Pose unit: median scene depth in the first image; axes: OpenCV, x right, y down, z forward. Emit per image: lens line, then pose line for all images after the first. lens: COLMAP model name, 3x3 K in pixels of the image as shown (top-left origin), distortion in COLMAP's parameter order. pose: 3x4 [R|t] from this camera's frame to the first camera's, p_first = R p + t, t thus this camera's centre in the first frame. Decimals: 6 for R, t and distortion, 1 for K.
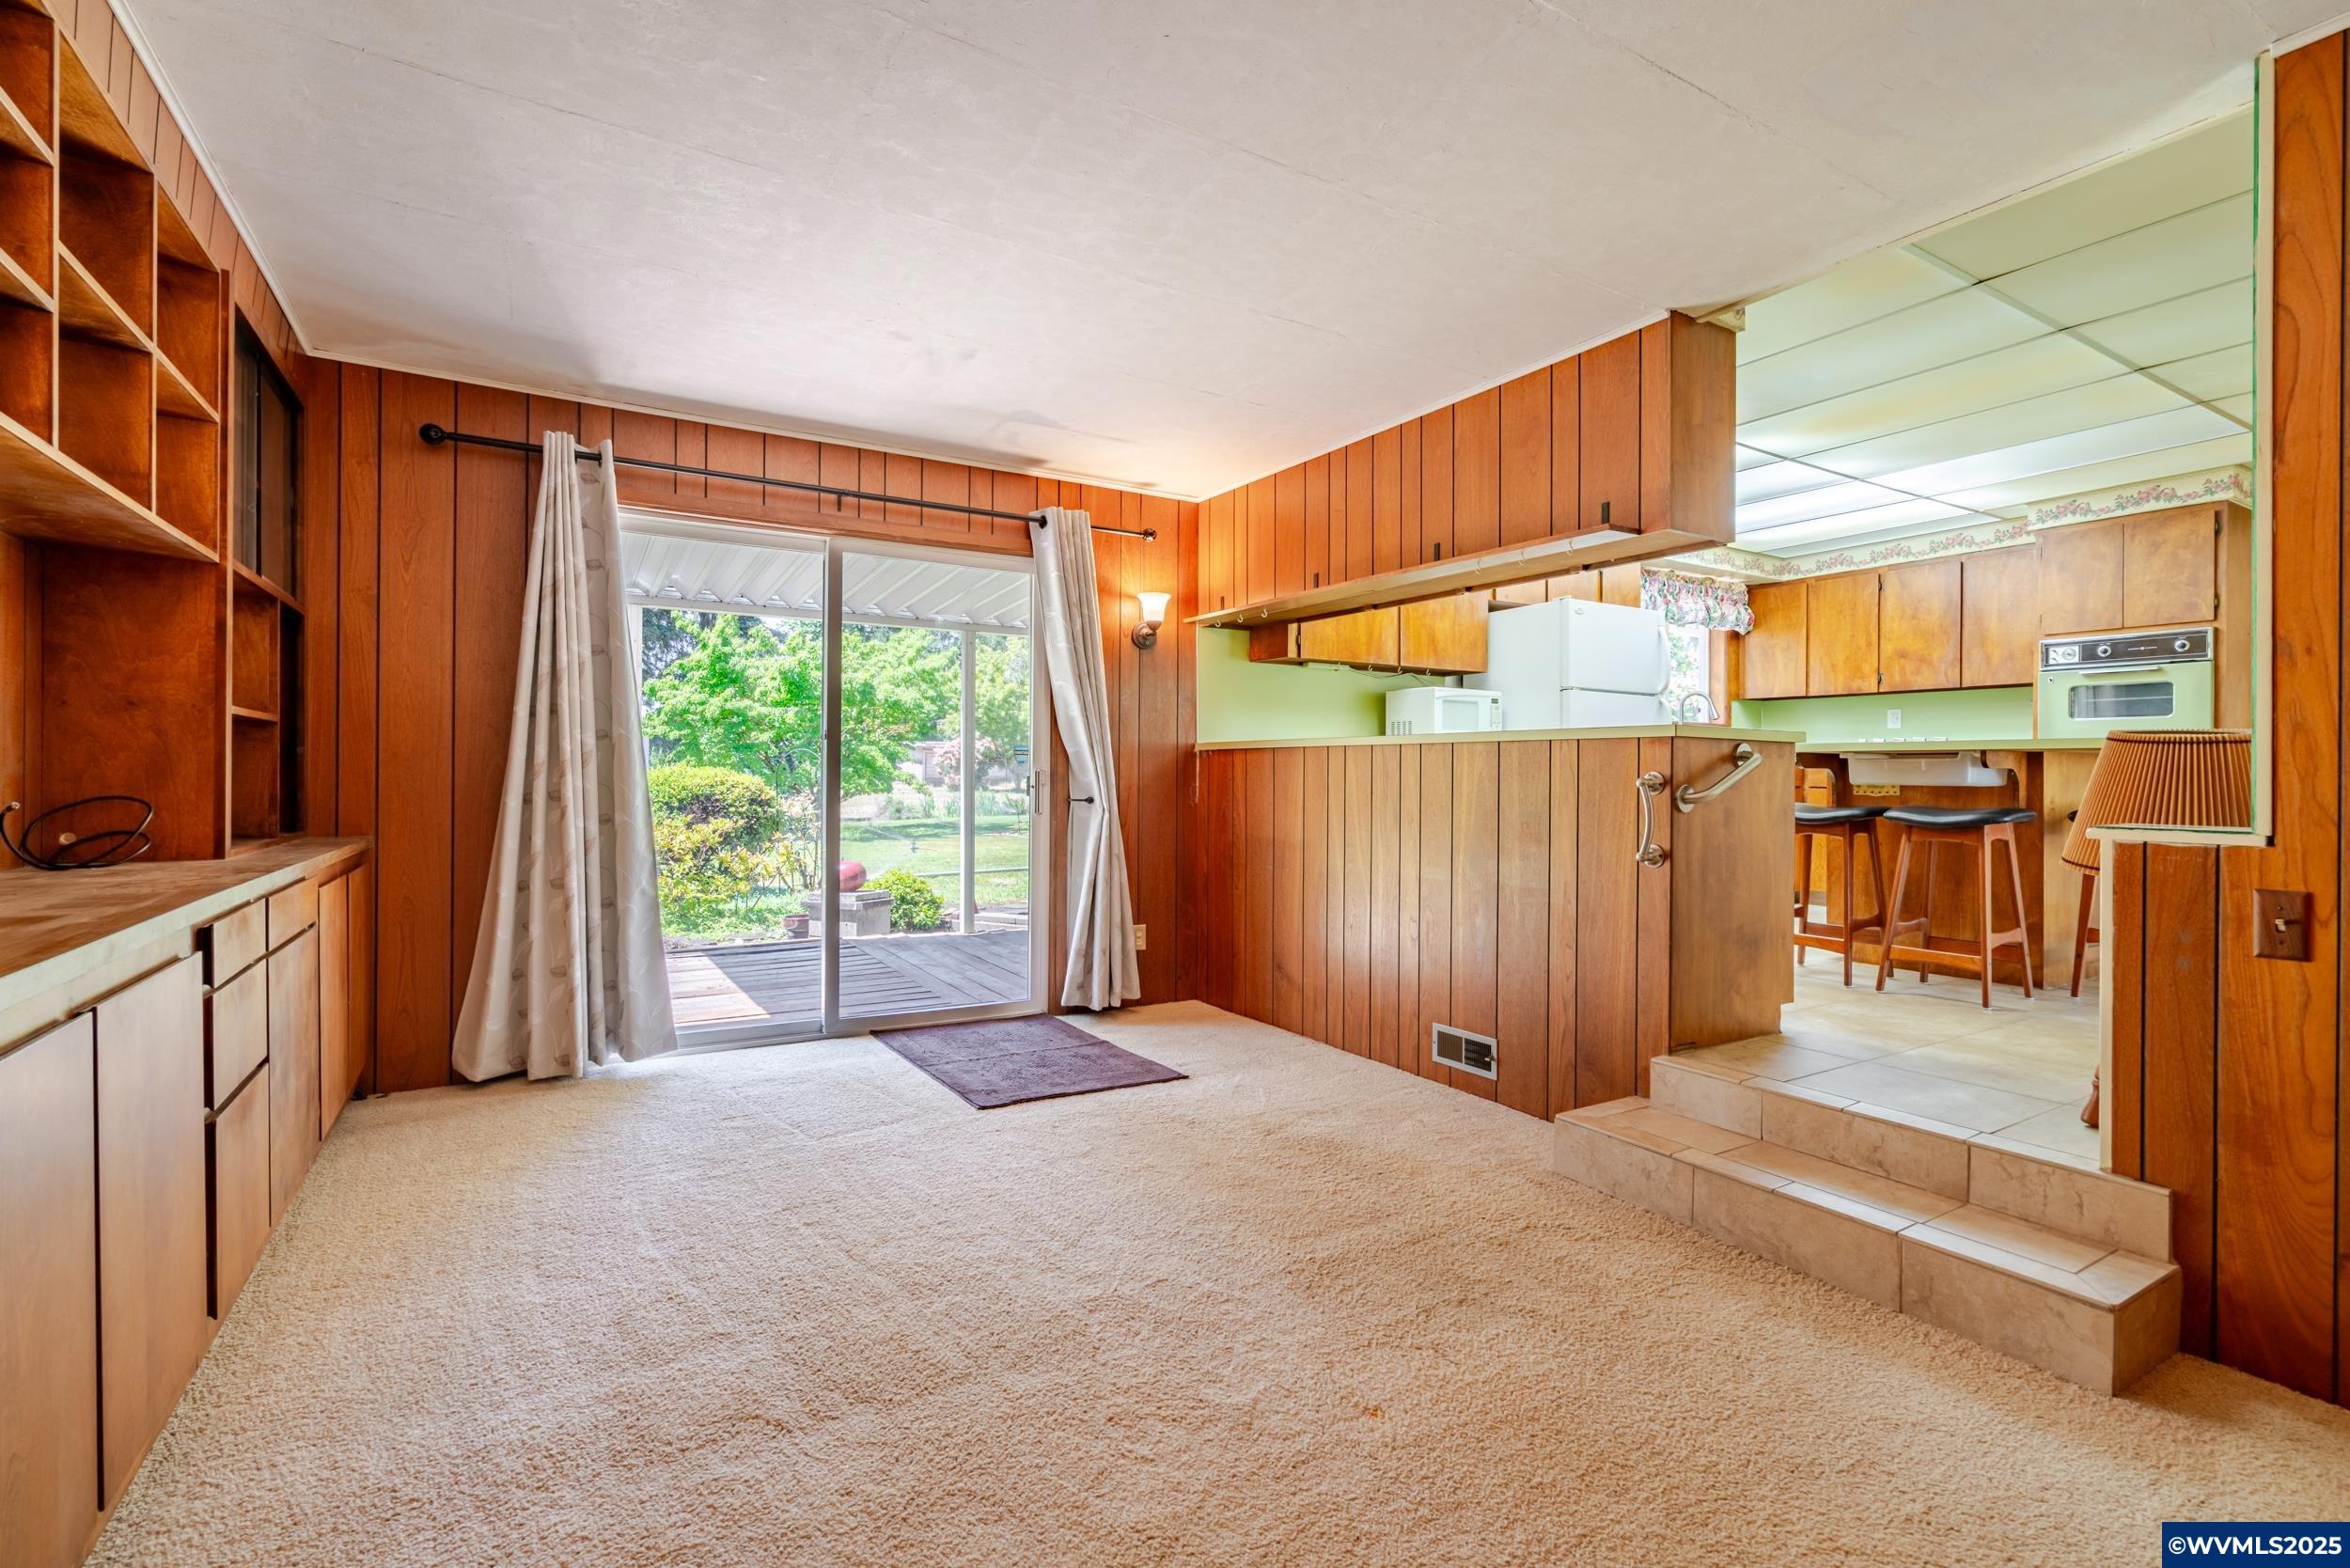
lens RADIAL K [[1073.5, 0, 1175.2], [0, 1073.5, 773.0], [0, 0, 1]] dist [-0.001541, 0.001481]
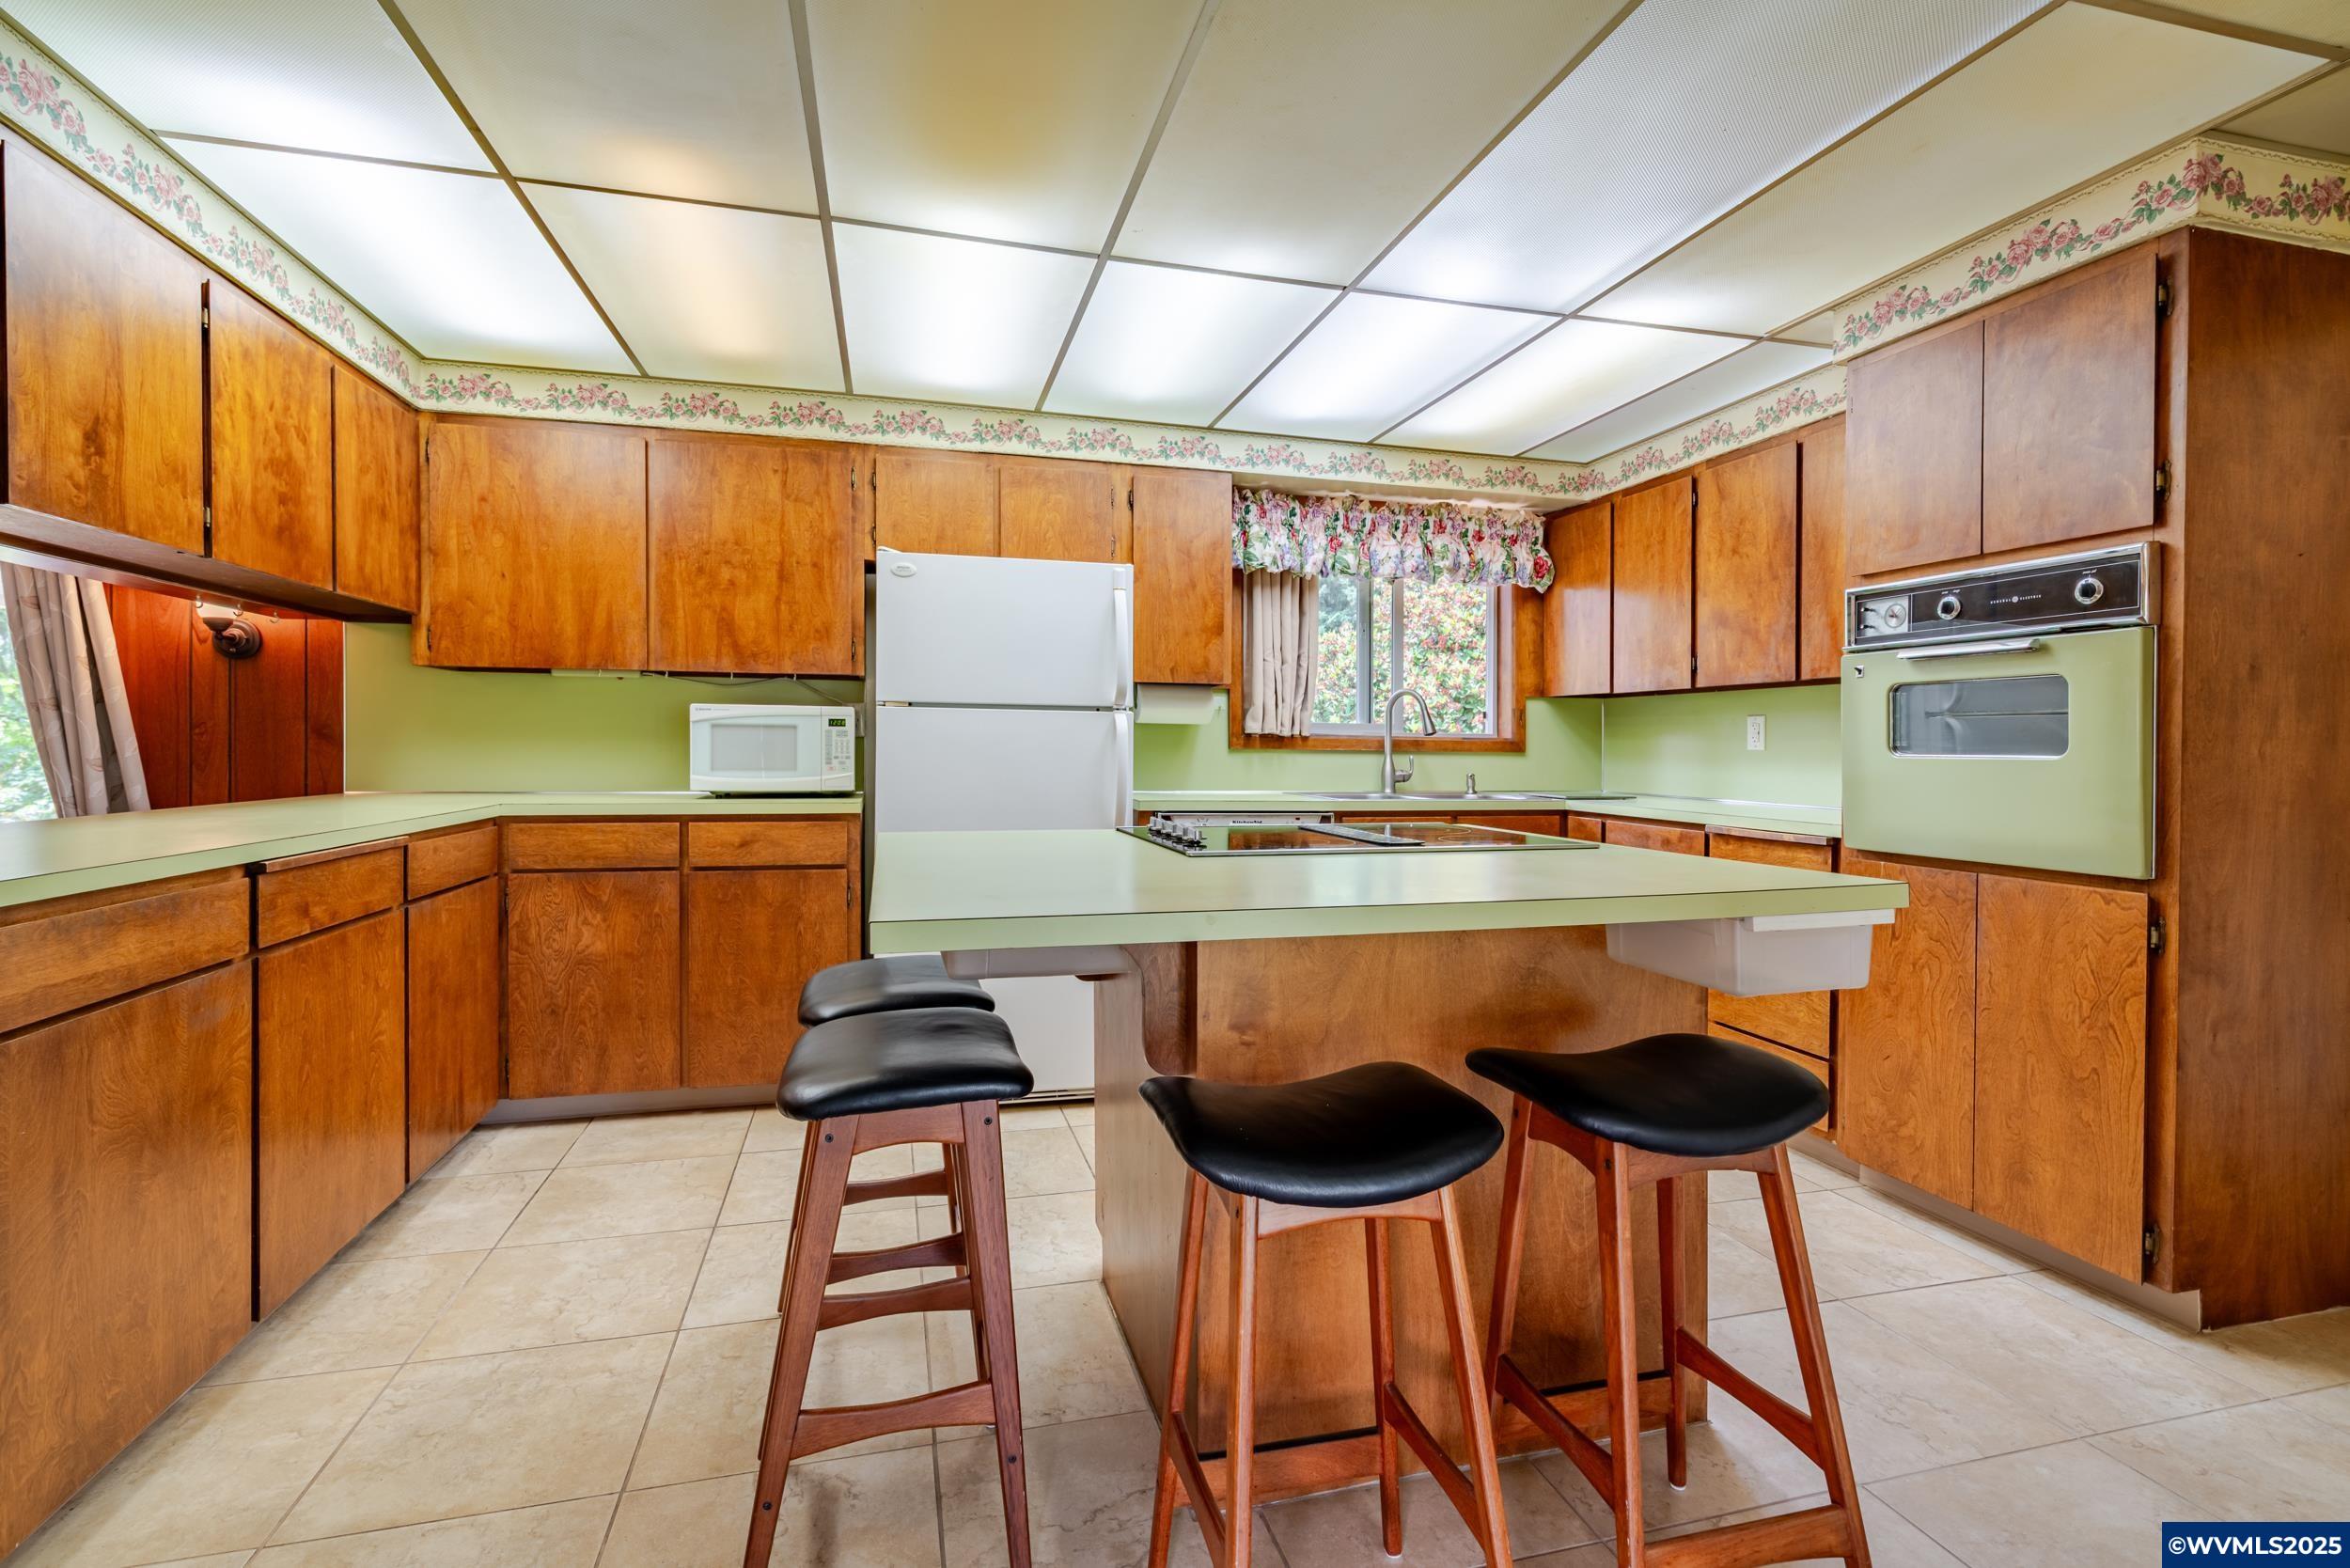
lens RADIAL K [[1073.5, 0, 1177.7], [0, 1073.5, 780.4], [0, 0, 1]] dist [-0.001541, 0.001481]
pose [[0.961722, 0.007209, -0.273933, 0.683125], [0.001376, 0.999514, 0.031132, -0.054941], [0.274025, -0.030318, 0.961245, 0.470450]]
